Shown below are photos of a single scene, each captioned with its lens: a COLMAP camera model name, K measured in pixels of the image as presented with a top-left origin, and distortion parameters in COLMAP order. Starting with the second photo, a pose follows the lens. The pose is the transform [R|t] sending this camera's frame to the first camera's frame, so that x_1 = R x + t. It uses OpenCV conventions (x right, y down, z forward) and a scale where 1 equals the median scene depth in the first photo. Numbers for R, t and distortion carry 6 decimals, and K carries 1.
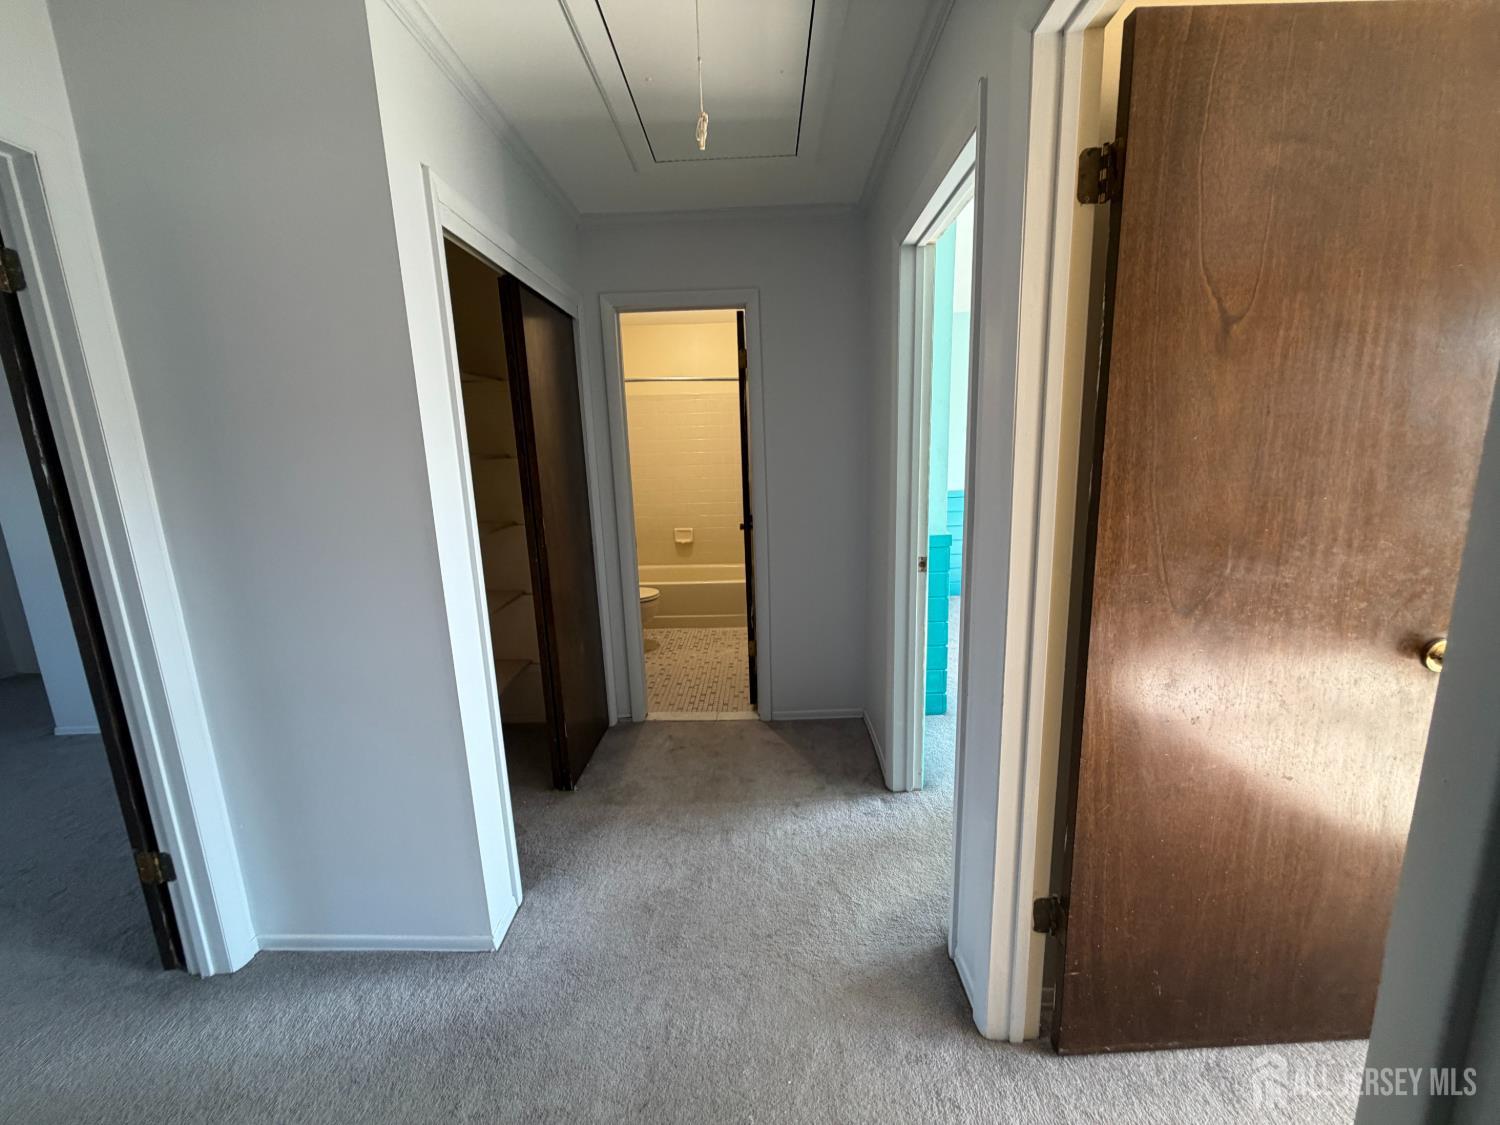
lens RADIAL K [[600.5, 0, 750.4], [0, 600.5, 566.4], [0, 0, 1]] dist [-0.000466, 0.000514]
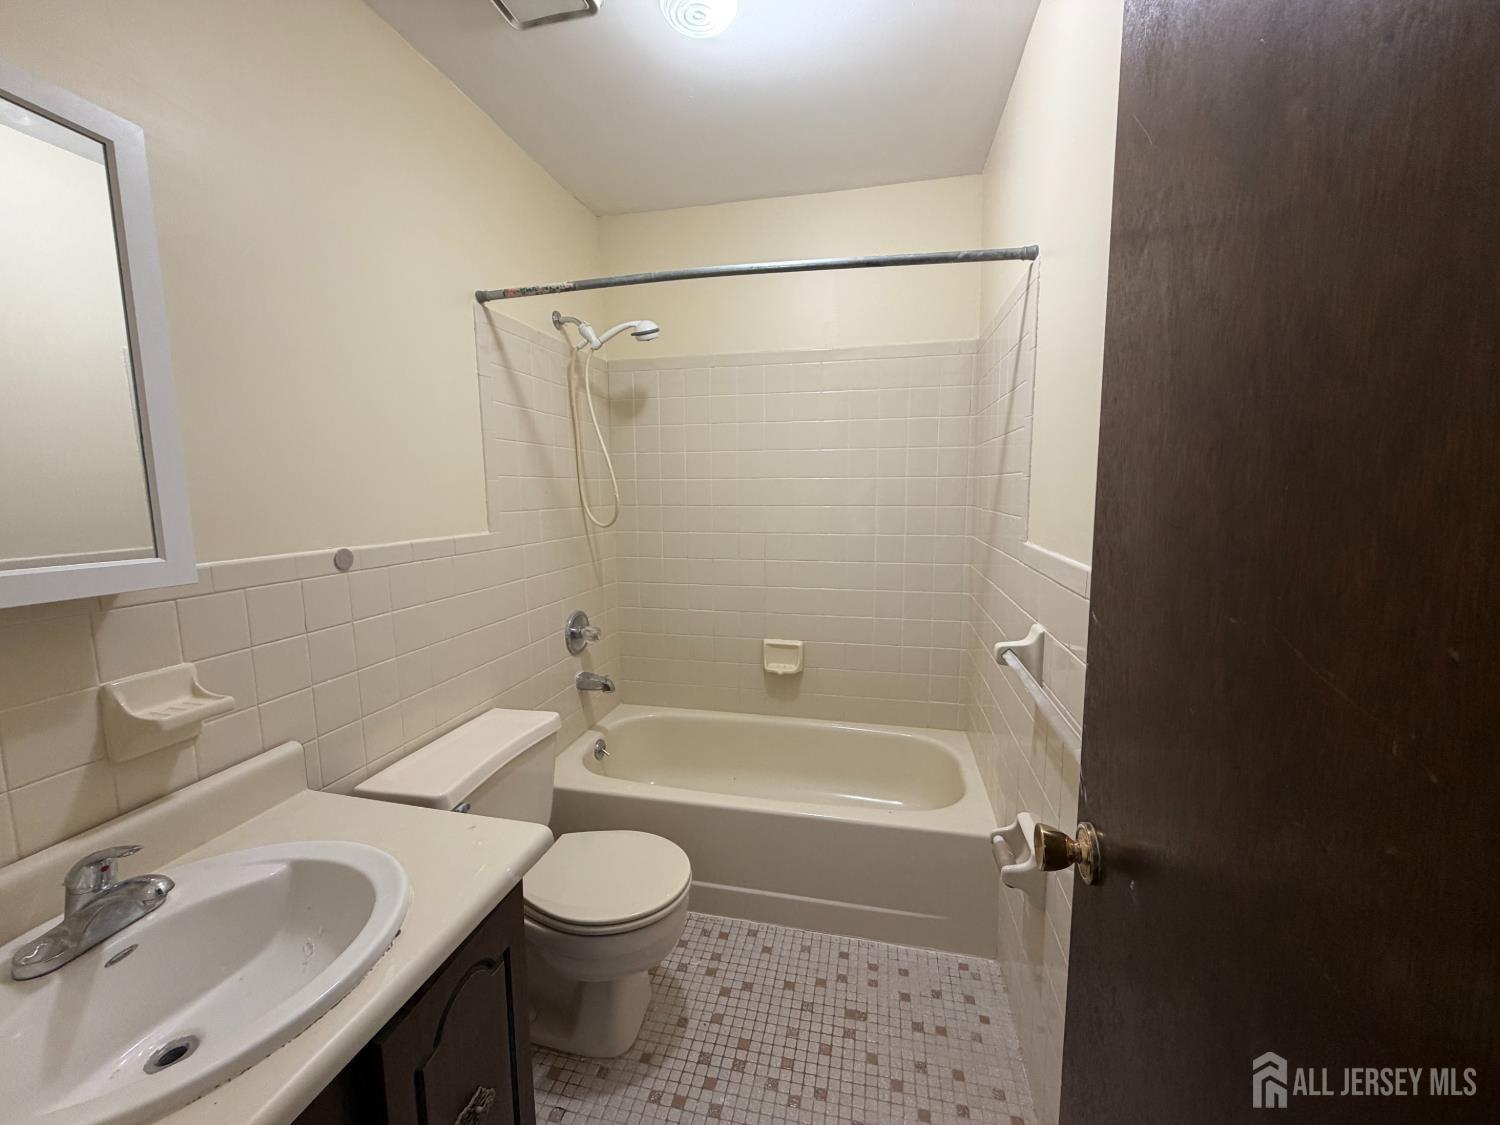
lens RADIAL K [[600.5, 0, 748.9], [0, 600.5, 561.4], [0, 0, 1]] dist [-0.000466, 0.000514]
pose [[0.979956, 0.045794, -0.193877, -0.053255], [-0.057735, 0.996738, -0.056393, -0.102637], [0.190662, 0.066456, 0.979404, 0.571031]]
